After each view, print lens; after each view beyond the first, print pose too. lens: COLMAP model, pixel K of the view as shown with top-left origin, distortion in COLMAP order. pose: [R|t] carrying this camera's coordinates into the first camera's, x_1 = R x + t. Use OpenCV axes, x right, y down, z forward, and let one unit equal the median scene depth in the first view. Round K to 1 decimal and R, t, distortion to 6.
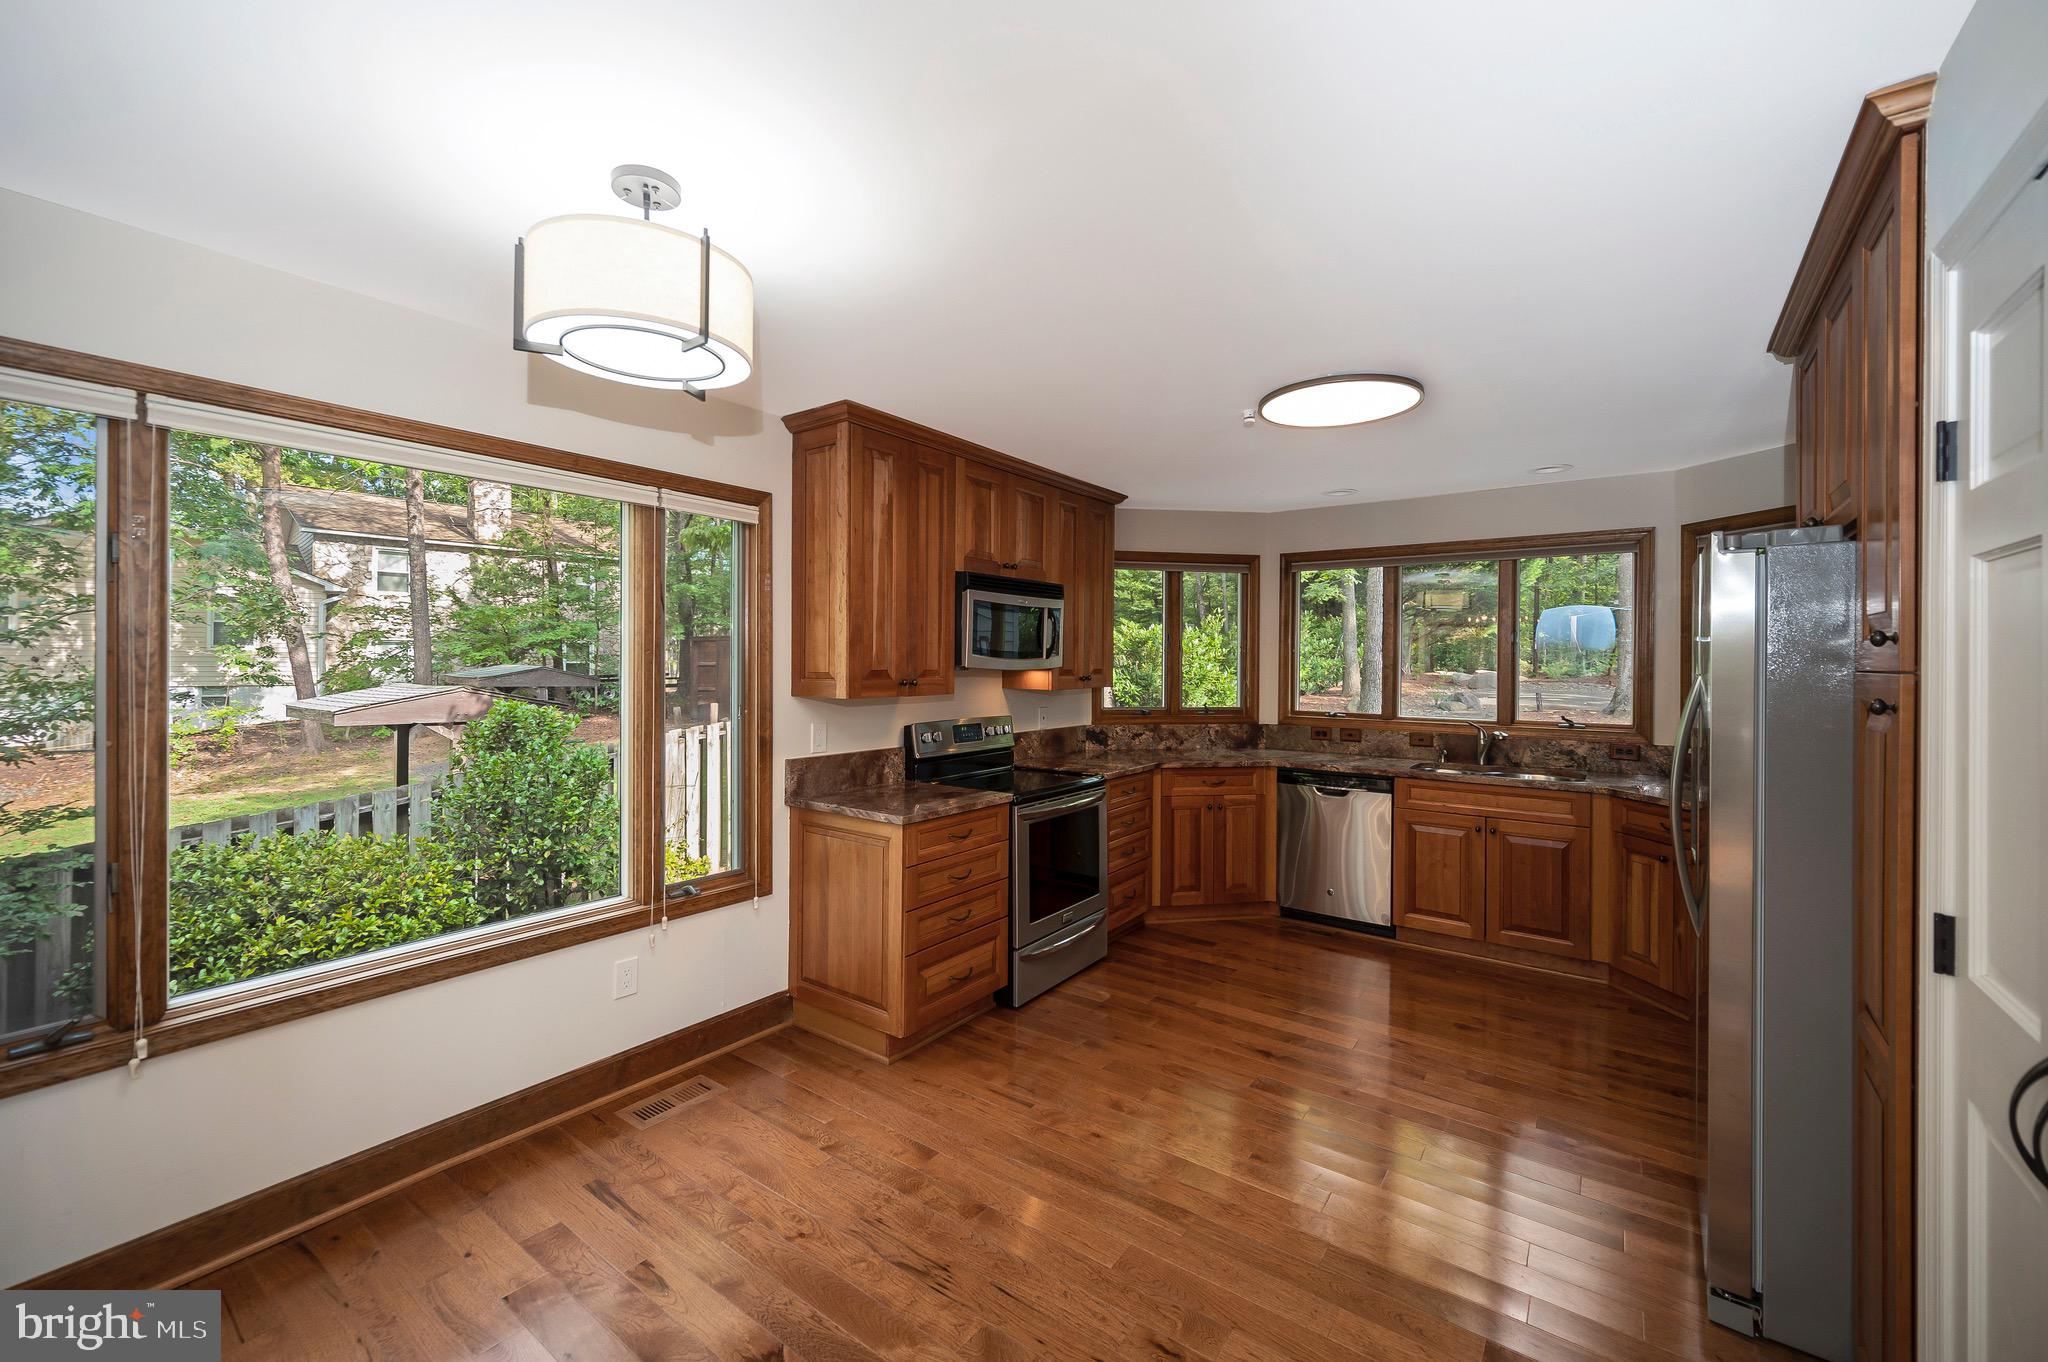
lens RADIAL K [[834.2, 0, 1042.1], [0, 834.2, 667.9], [0, 0, 1]] dist [0.014328, -0.000207]
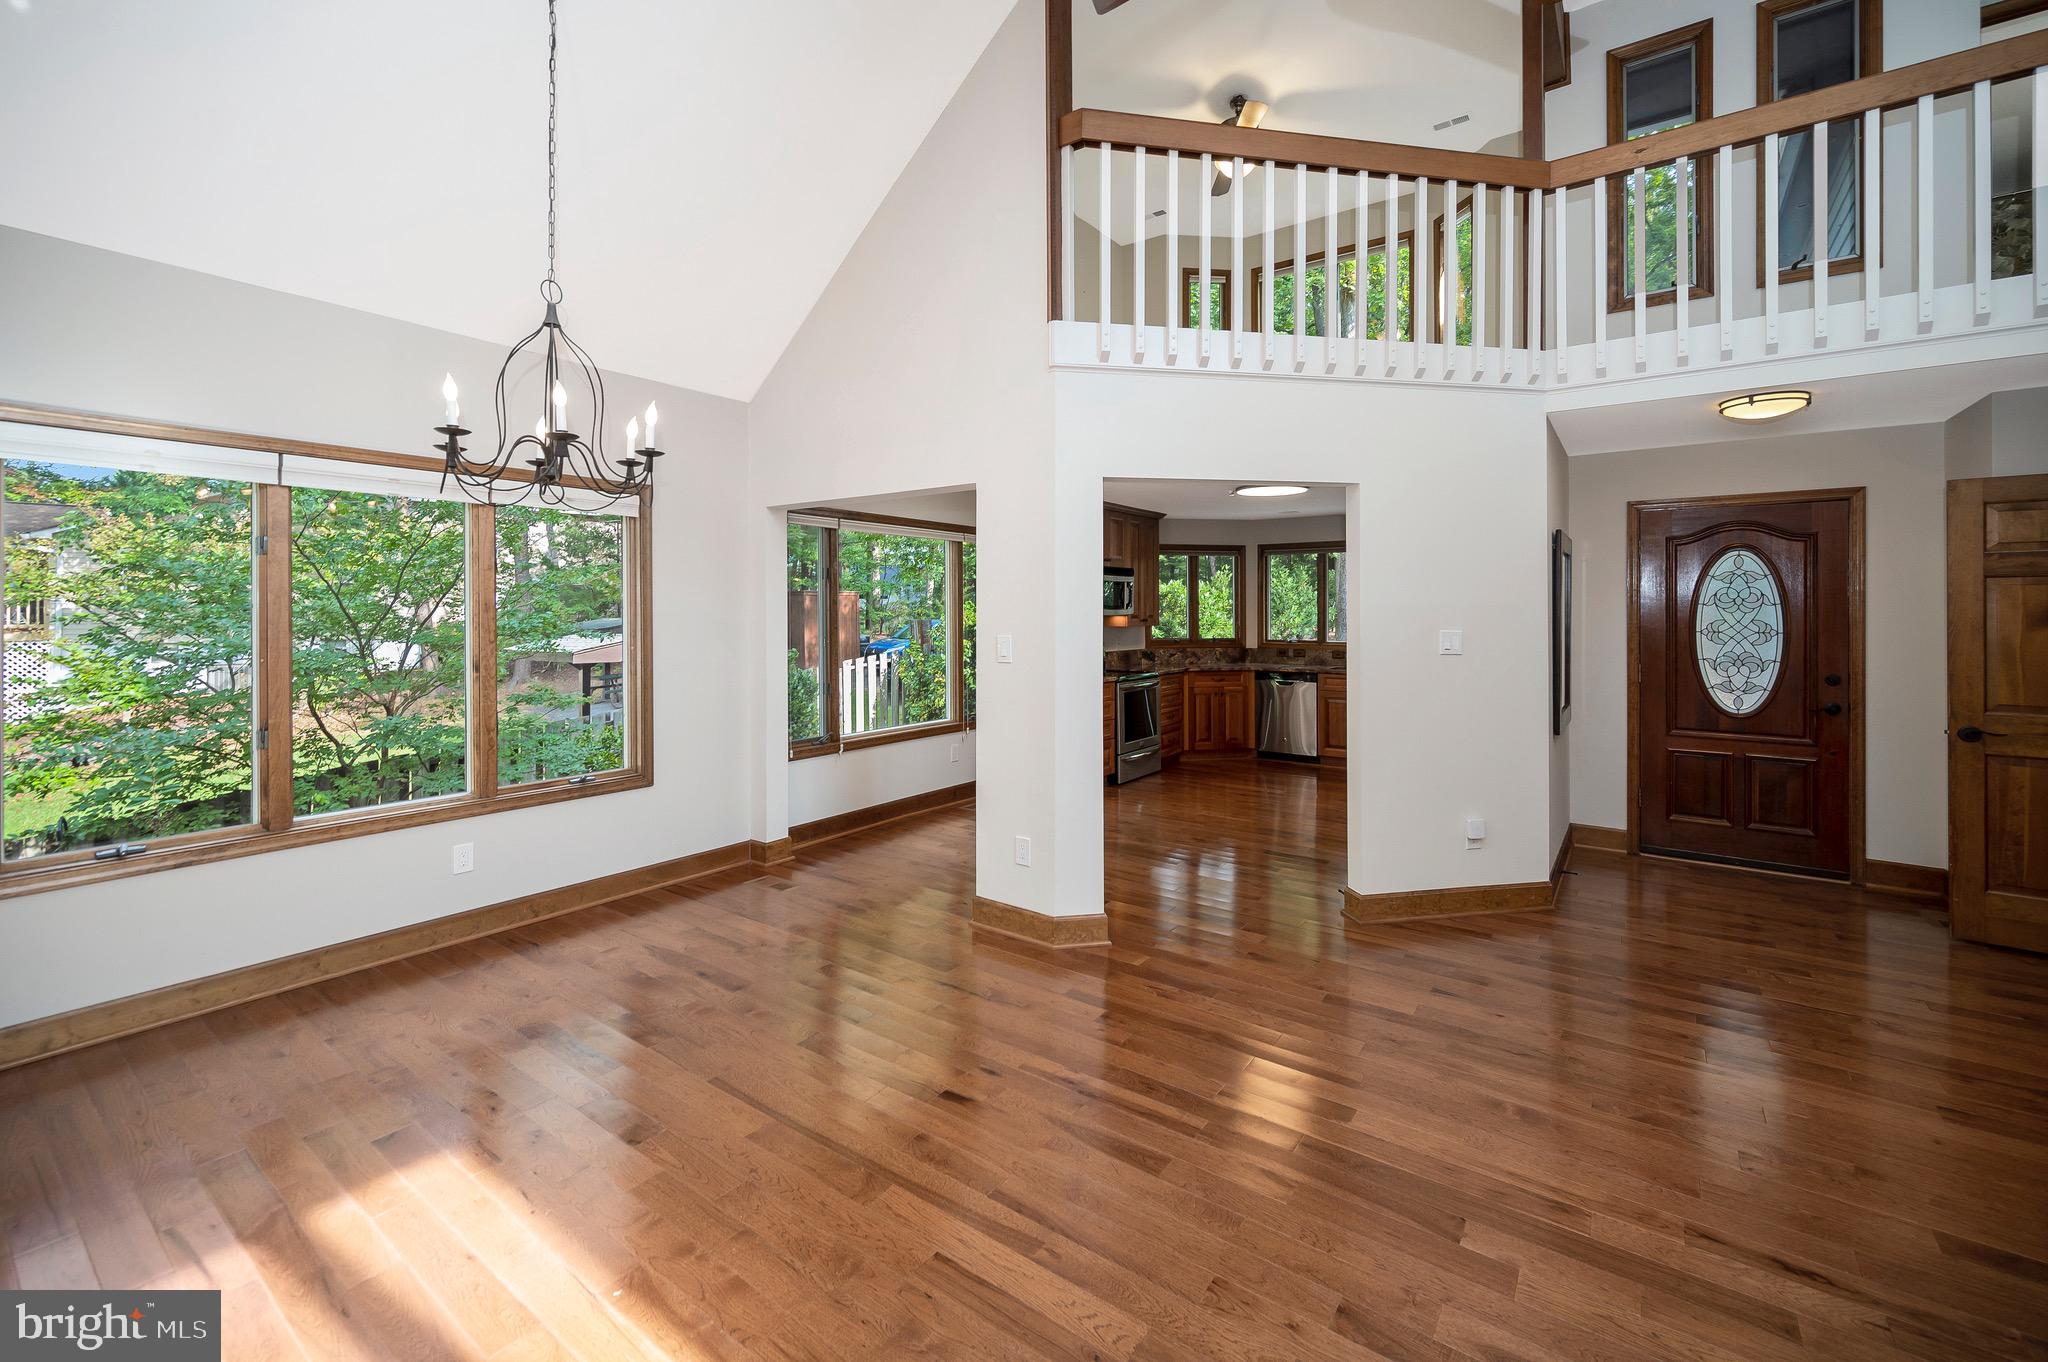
lens RADIAL K [[834.2, 0, 1062.8], [0, 834.2, 615.0], [0, 0, 1]] dist [0.014328, -0.000207]
pose [[0.999915, -0.008580, 0.009844, -0.127450], [0.008622, 0.999954, -0.004267, 0.006726], [-0.009807, 0.004352, 0.999942, -0.698588]]
